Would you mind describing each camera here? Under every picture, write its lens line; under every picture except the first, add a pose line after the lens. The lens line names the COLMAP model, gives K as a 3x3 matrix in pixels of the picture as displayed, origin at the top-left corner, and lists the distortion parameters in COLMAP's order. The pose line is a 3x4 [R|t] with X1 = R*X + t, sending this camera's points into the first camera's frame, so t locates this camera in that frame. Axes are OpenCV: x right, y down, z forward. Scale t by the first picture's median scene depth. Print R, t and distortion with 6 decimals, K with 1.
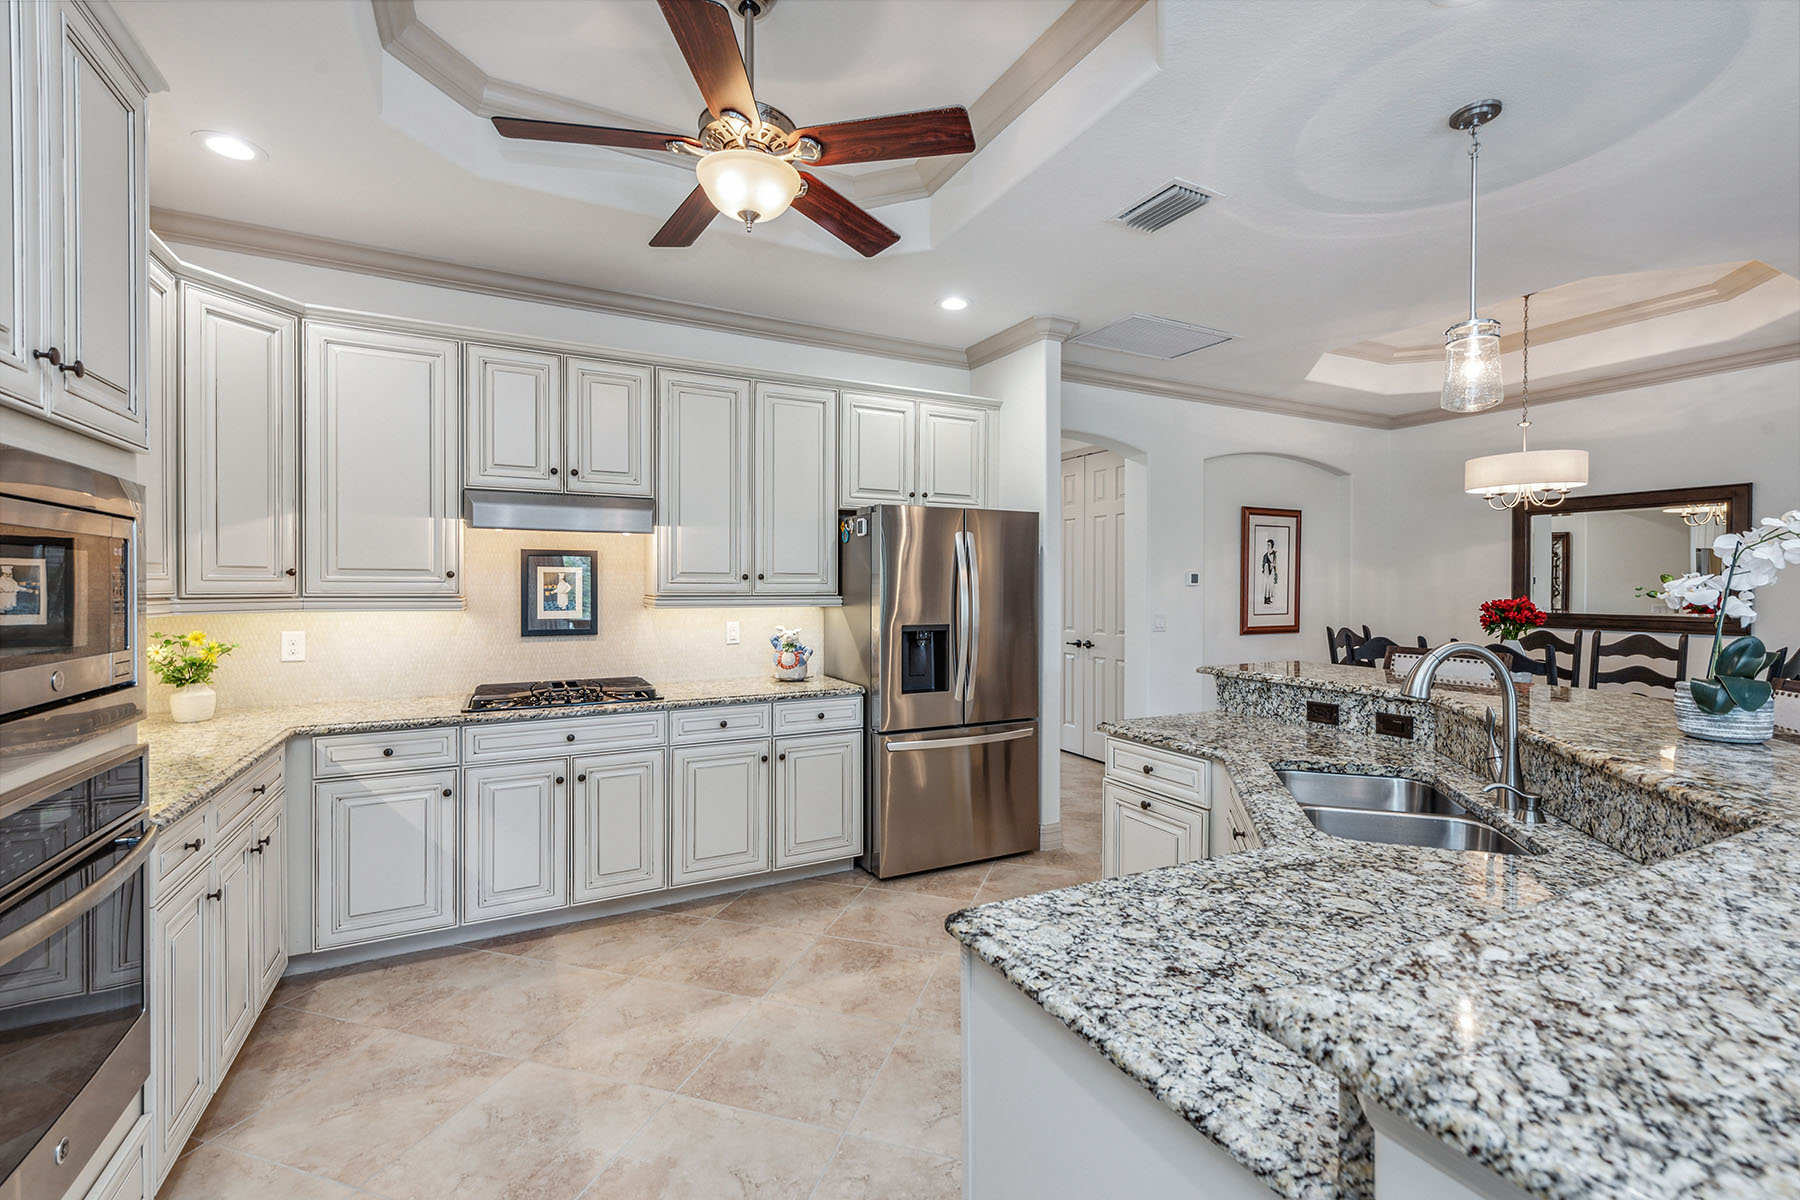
lens RADIAL K [[780.9, 0, 929.4], [0, 780.9, 583.3], [0, 0, 1]] dist [0.016942, -0.000288]
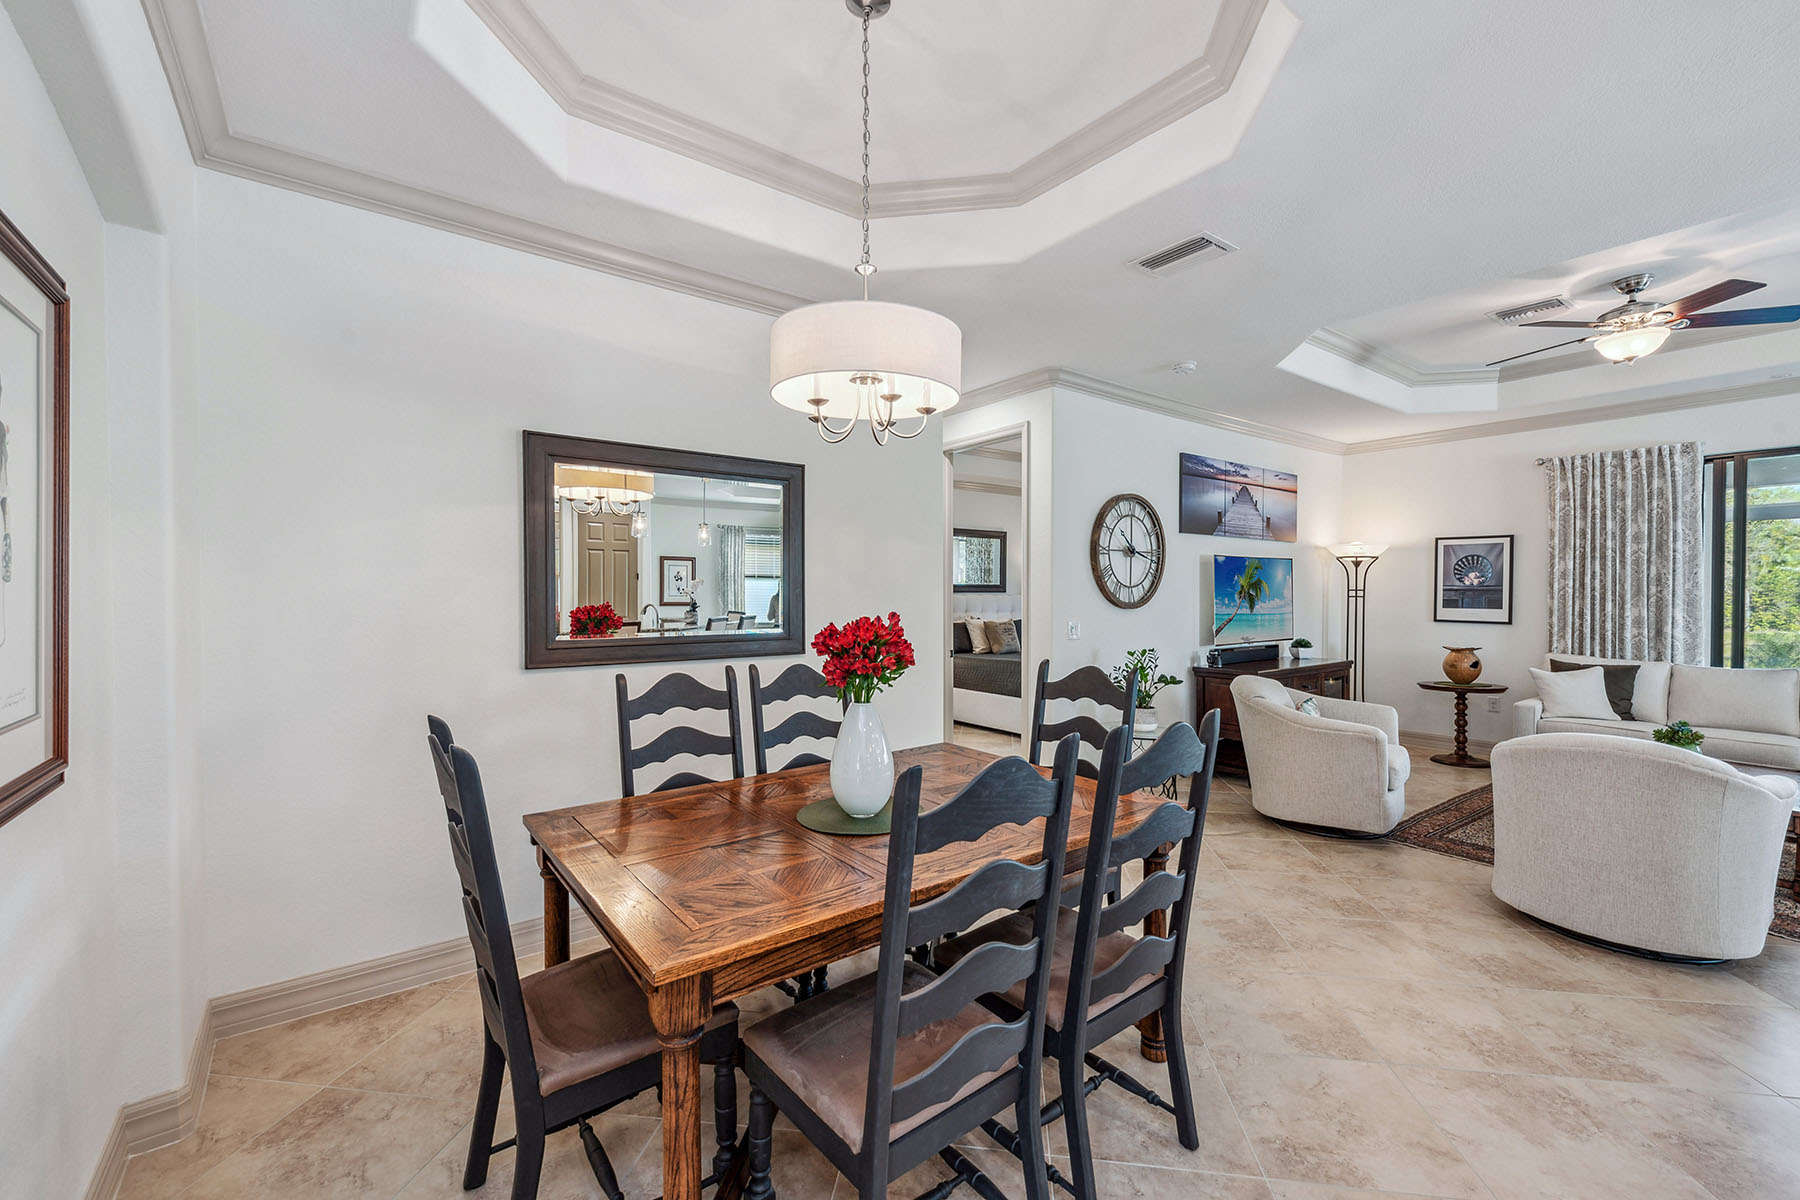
lens RADIAL K [[736.2, 0, 904.9], [0, 736.2, 608.7], [0, 0, 1]] dist [0.013535, -0.002906]
pose [[-0.161773, -0.020903, 0.986607, 0.343130], [-0.001013, 0.999779, 0.021016, 0.005872], [-0.986827, 0.002400, -0.161759, 1.317125]]
